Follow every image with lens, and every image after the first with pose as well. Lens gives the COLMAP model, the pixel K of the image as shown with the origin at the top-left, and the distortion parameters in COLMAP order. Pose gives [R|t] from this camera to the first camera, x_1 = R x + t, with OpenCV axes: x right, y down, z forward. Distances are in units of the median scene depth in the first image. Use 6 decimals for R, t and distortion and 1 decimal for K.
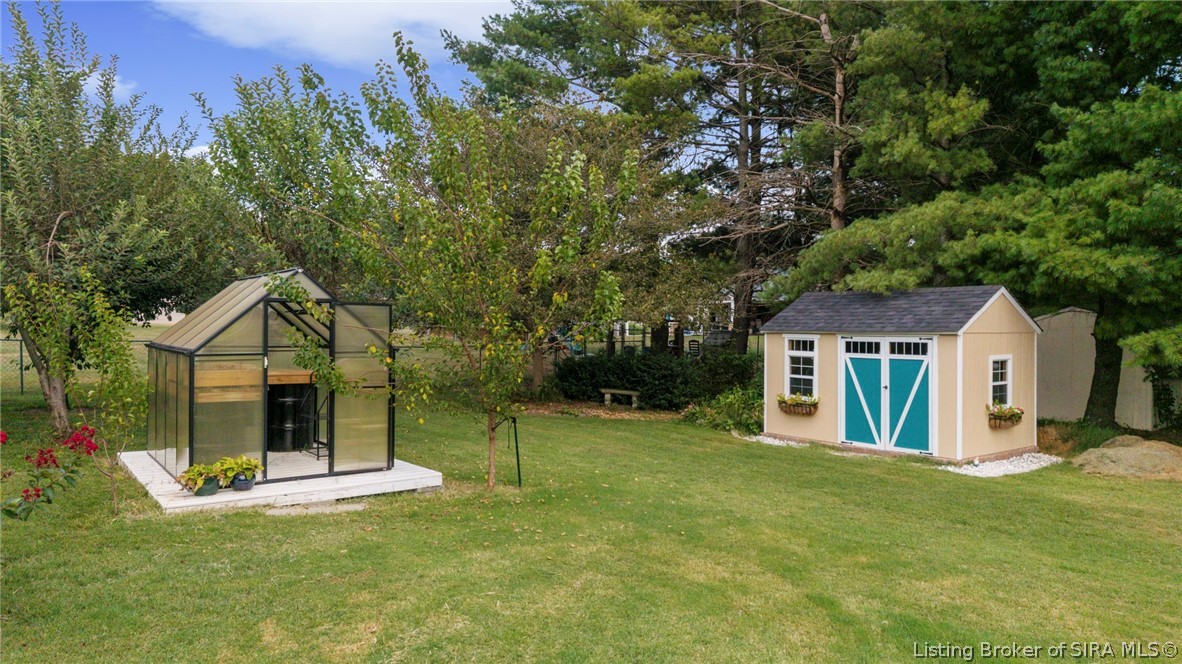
lens RADIAL K [[804.7, 0, 593.7], [0, 804.7, 329.7], [0, 0, 1]] dist [0.025950, -0.032028]
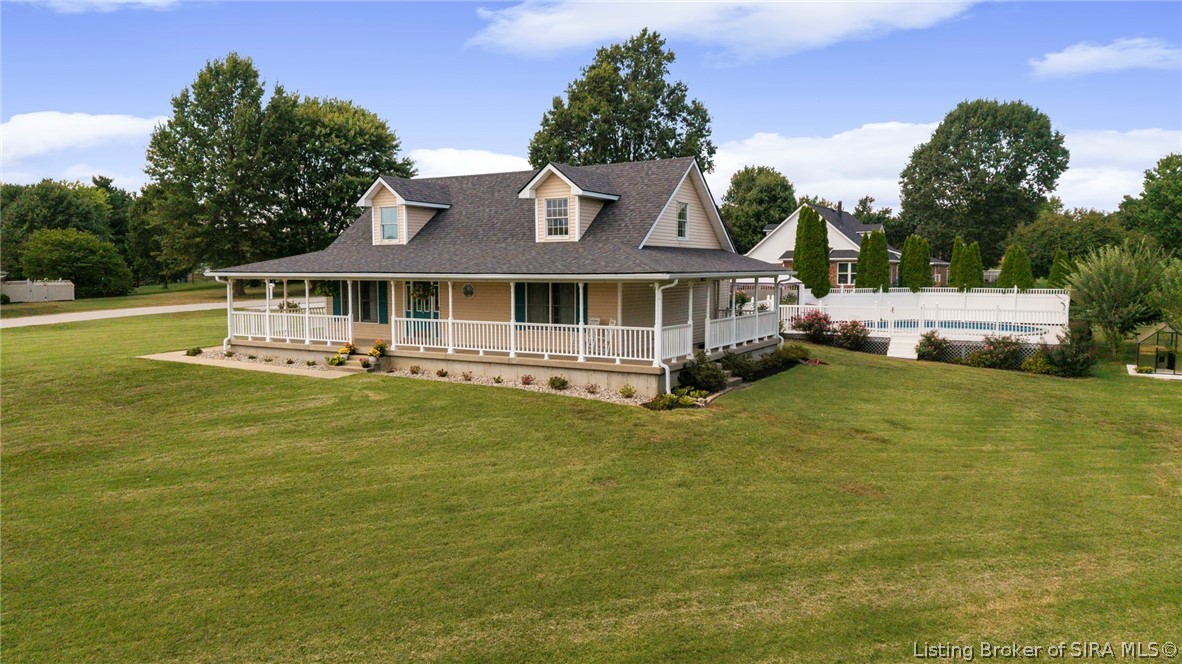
lens RADIAL K [[804.7, 0, 581.1], [0, 804.7, 336.9], [0, 0, 1]] dist [0.025950, -0.032028]
pose [[0.370839, 0.081952, -0.925074, 2.776556], [-0.002692, 0.996190, 0.087173, -0.432934], [0.928693, -0.029836, 0.369646, -3.944642]]
